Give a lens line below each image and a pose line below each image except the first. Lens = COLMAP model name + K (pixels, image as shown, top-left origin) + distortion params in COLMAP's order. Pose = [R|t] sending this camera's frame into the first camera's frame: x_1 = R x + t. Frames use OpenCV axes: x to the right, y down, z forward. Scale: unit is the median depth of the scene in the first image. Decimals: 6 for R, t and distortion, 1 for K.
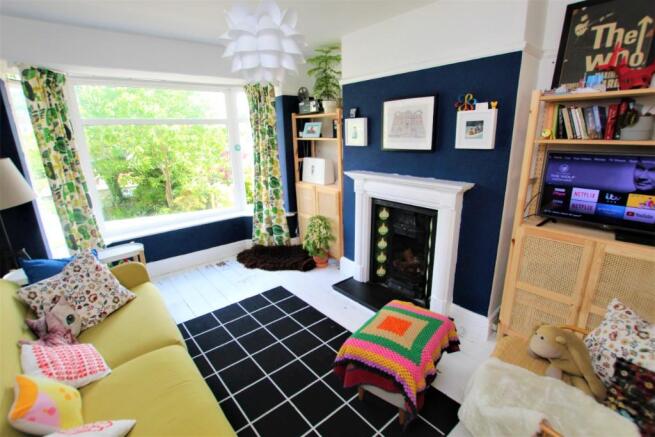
lens RADIAL K [[300.7, 0, 322.9], [0, 300.7, 215.9], [0, 0, 1]] dist [-0.035909, 0.002803]
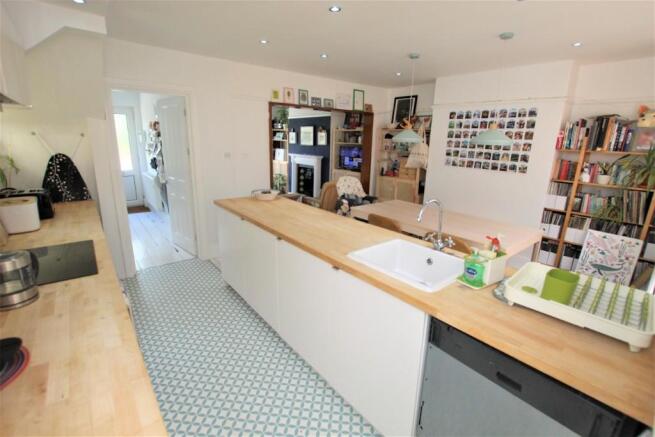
lens RADIAL K [[300.7, 0, 330.1], [0, 300.7, 218.9], [0, 0, 1]] dist [-0.035909, 0.002803]
pose [[0.998844, 0.047870, -0.004434, 0.466469], [-0.047881, 0.998850, -0.002372, 0.386212], [0.004316, 0.002582, 0.999987, -1.498924]]
